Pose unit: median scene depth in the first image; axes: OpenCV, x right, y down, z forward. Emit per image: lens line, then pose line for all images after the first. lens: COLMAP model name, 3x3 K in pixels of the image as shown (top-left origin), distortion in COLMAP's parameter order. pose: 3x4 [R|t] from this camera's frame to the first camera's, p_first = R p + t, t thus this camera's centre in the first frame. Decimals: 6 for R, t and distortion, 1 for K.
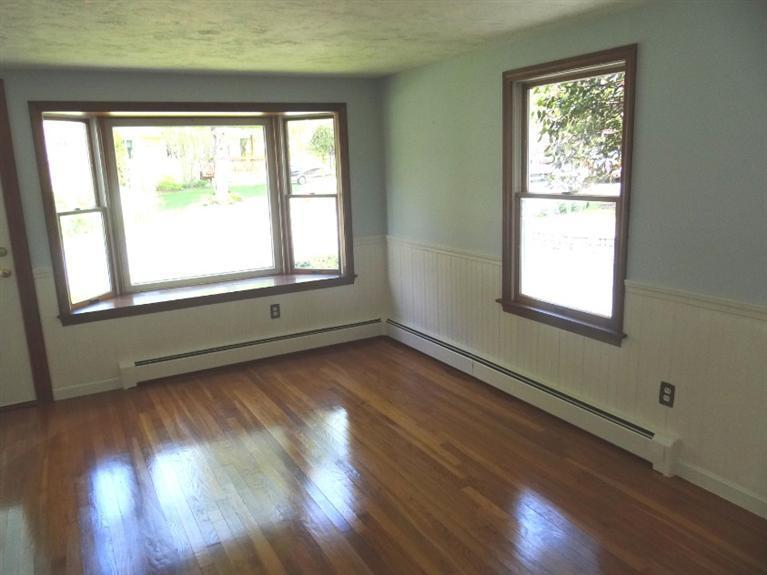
lens RADIAL K [[584.4, 0, 383.5], [0, 584.4, 287.5], [0, 0, 1]] dist [0.005137, 0.003196]
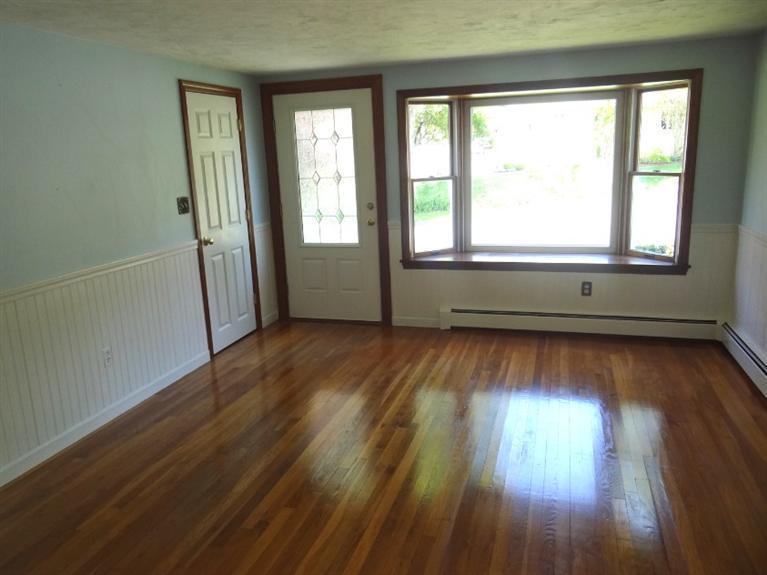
lens RADIAL K [[584.4, 0, 383.5], [0, 584.4, 287.5], [0, 0, 1]] dist [0.005137, 0.003196]
pose [[0.718071, 0.172542, -0.674243, 0.254834], [-0.141390, 0.984745, 0.101420, -0.014747], [0.681456, 0.022505, 0.731513, 0.040466]]
